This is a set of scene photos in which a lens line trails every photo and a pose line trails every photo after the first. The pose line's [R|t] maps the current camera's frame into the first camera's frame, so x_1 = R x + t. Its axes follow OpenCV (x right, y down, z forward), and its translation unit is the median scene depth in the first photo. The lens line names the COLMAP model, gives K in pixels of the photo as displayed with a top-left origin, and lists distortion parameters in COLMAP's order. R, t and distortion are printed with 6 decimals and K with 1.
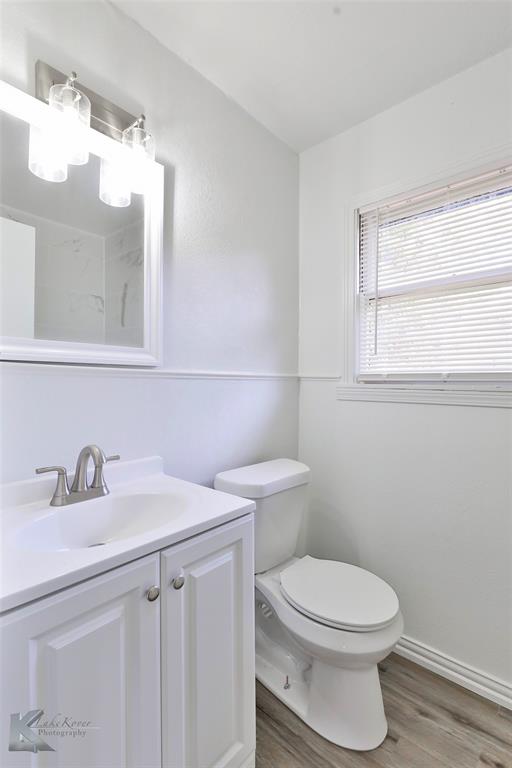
lens RADIAL K [[363.6, 0, 252.2], [0, 363.6, 387.0], [0, 0, 1]] dist [0.020519, -0.010386]
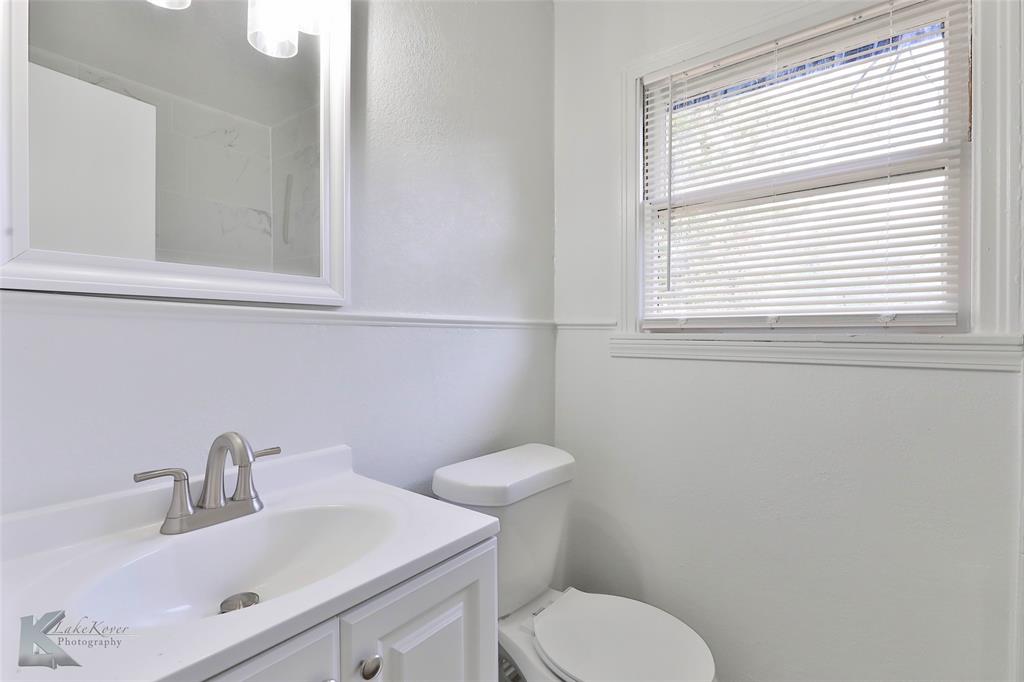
lens RADIAL K [[484.8, 0, 506.3], [0, 484.8, 341.4], [0, 0, 1]] dist [0.020519, -0.010386]
pose [[0.998712, -0.004861, 0.050508, -0.012362], [0.004858, 0.999988, 0.000184, 0.005895], [-0.050508, 0.000061, 0.998724, 0.109145]]
